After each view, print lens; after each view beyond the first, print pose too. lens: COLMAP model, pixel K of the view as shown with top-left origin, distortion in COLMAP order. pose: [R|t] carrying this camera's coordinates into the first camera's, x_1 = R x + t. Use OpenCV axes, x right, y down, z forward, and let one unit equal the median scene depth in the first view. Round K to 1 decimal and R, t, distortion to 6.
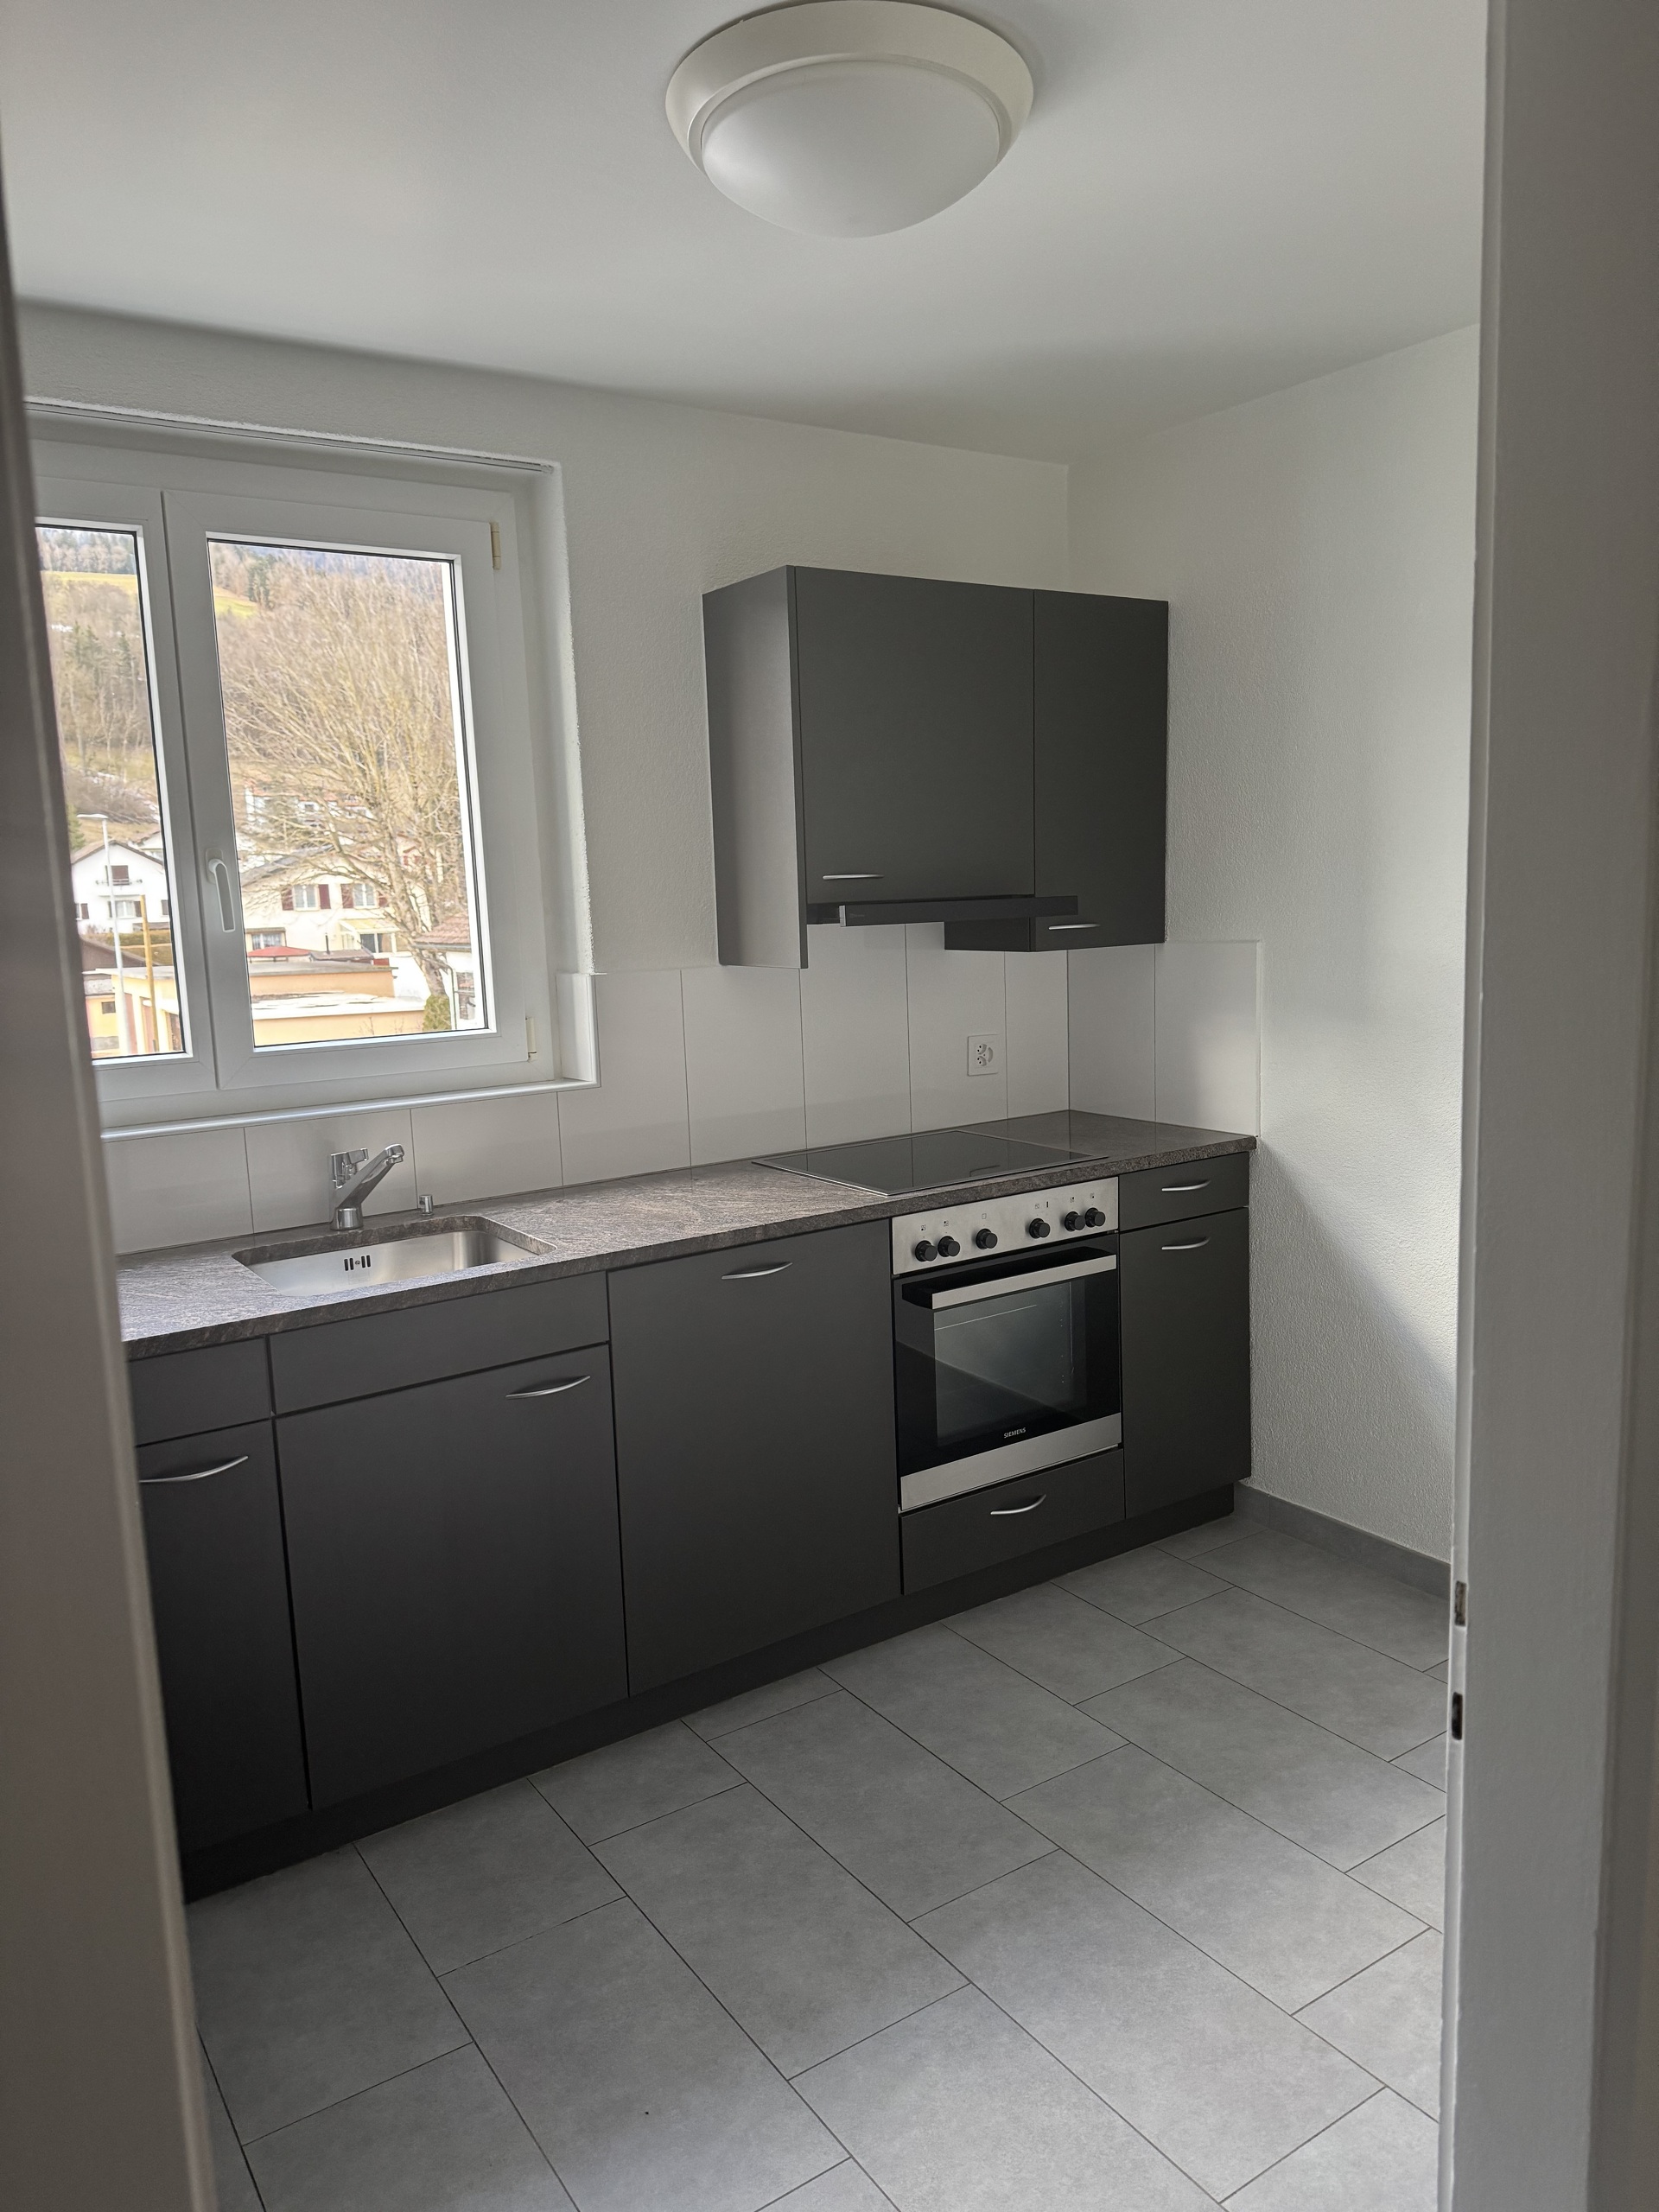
lens RADIAL K [[1570.5, 0, 829.5], [0, 1570.5, 1106.0], [0, 0, 1]] dist [-0.007333, -0.004201]
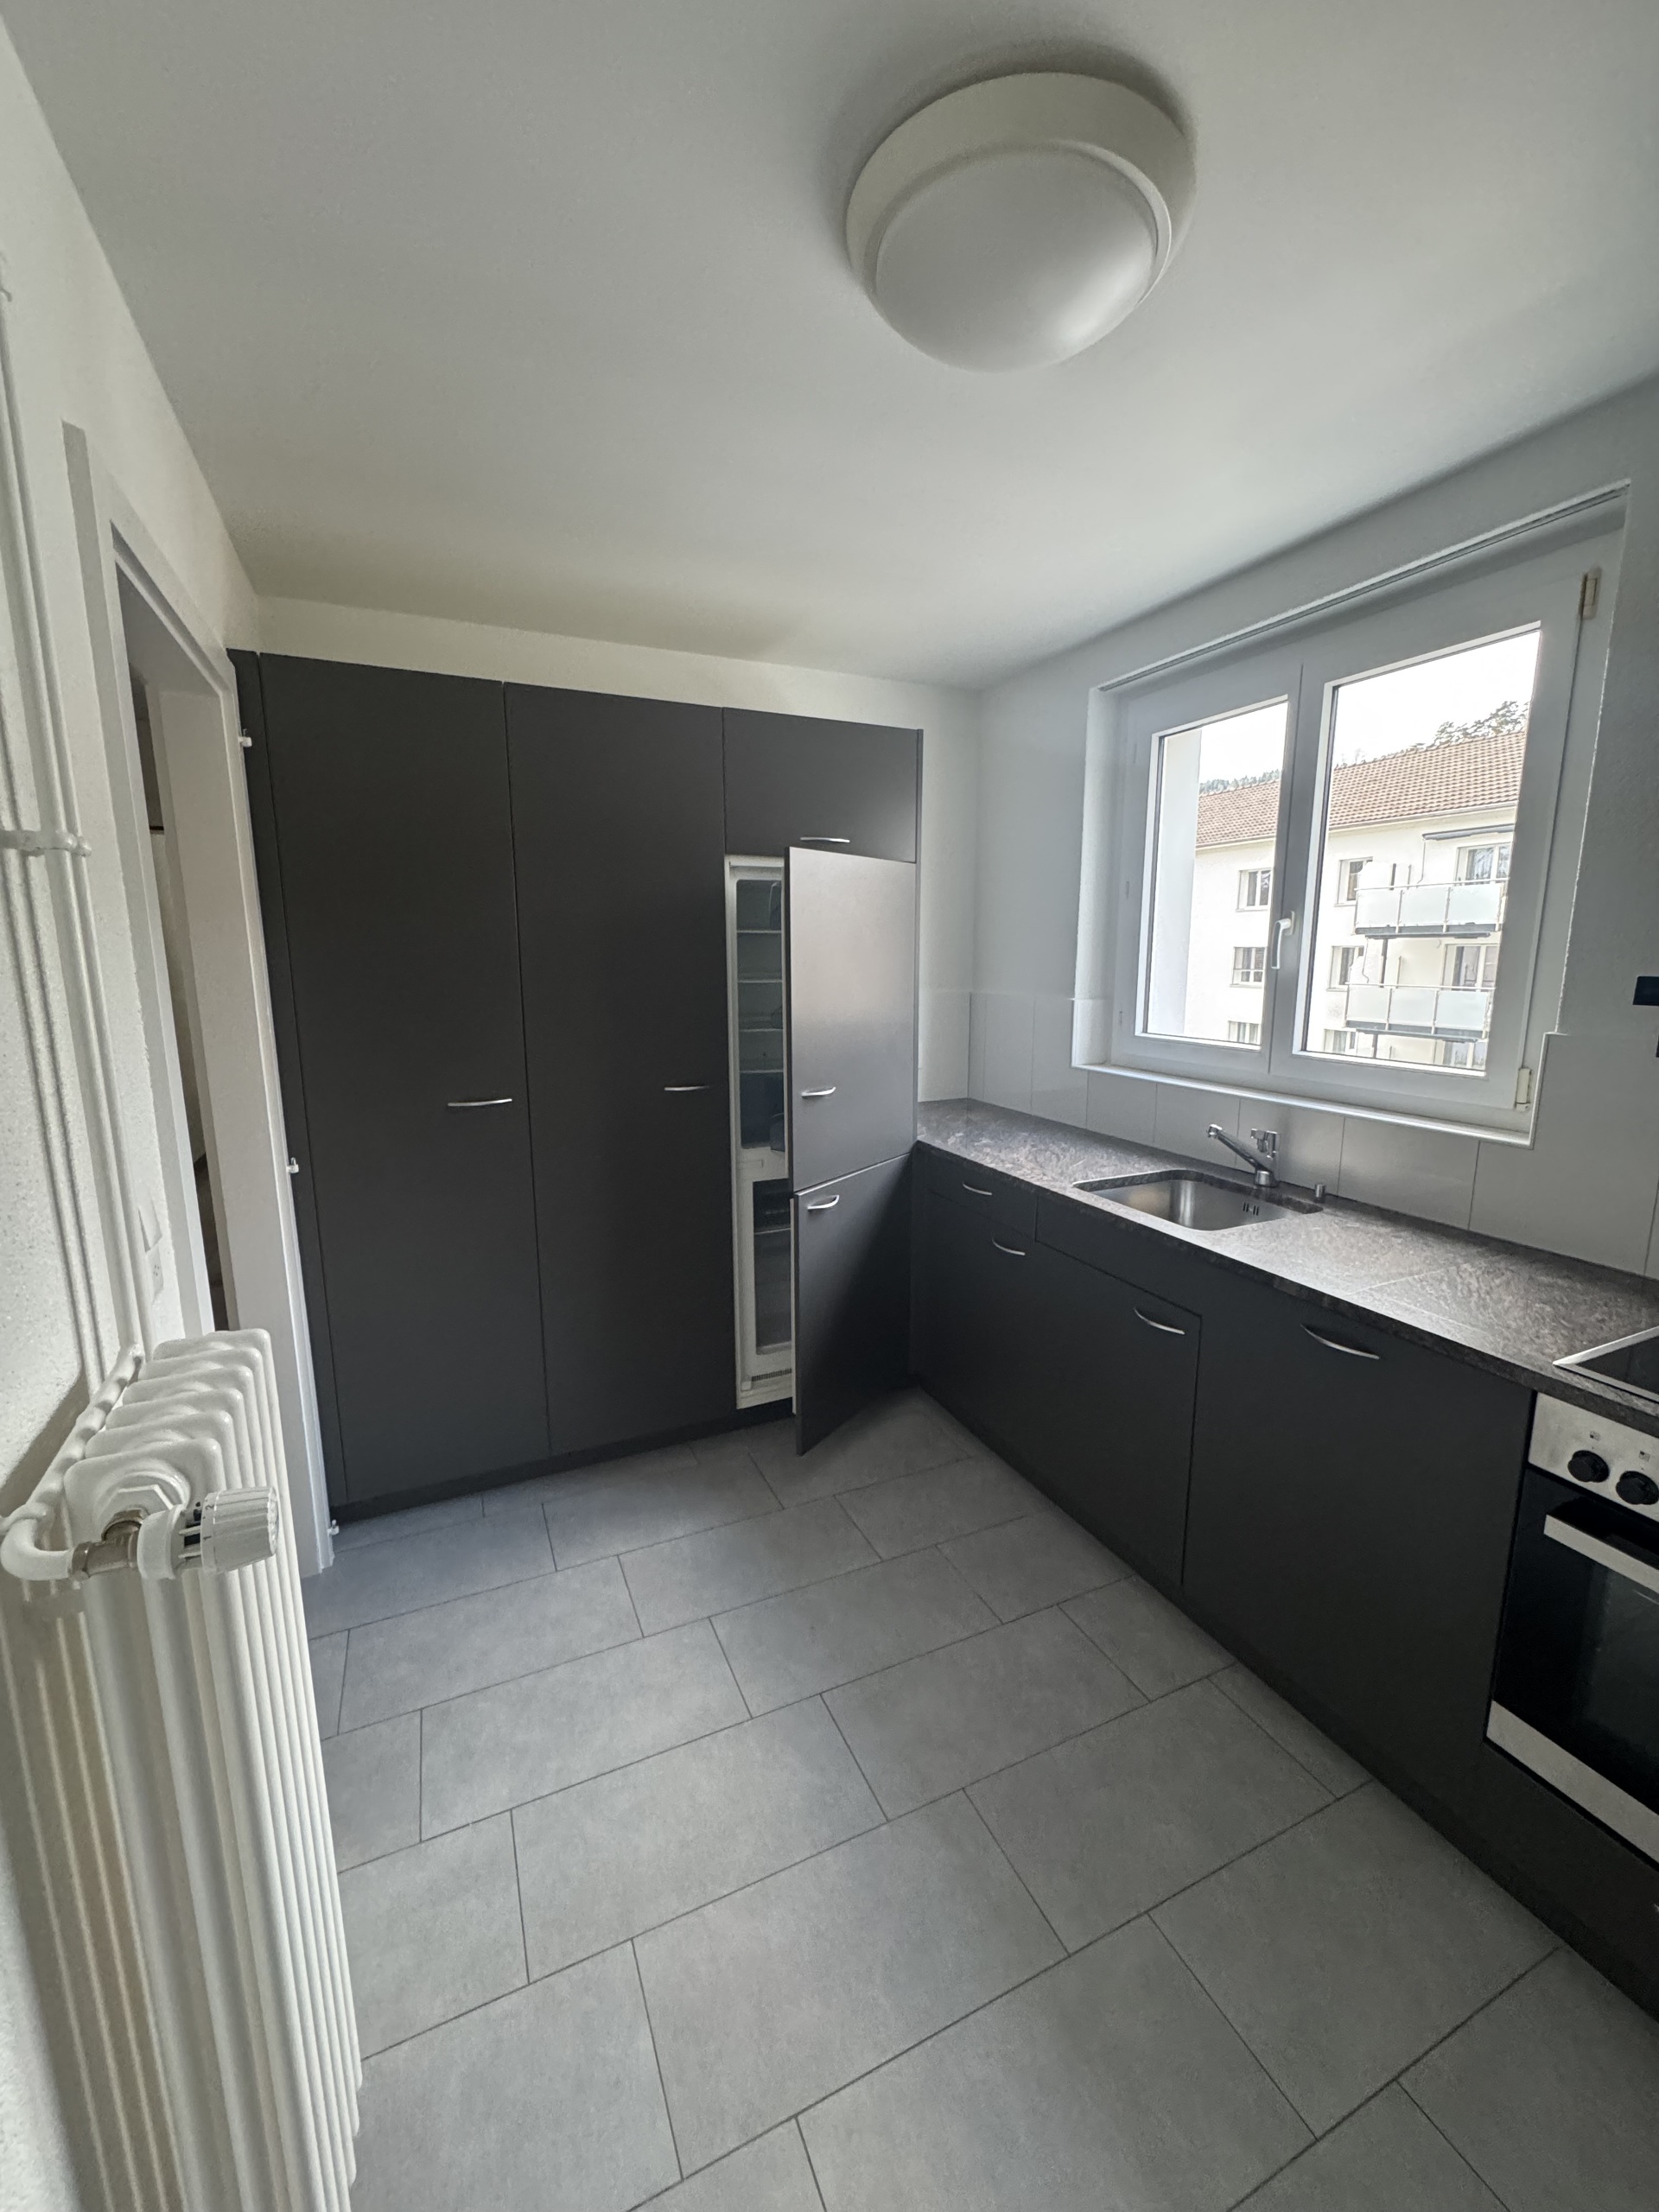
lens RADIAL K [[886.6, 0, 825.6], [0, 886.6, 1104.6], [0, 0, 1]] dist [-0.001796, -0.000118]
pose [[-0.163388, 0.213065, -0.963280, 0.652241], [-0.136153, 0.962188, 0.235917, -0.161498], [0.977122, 0.169700, -0.128201, 0.919761]]
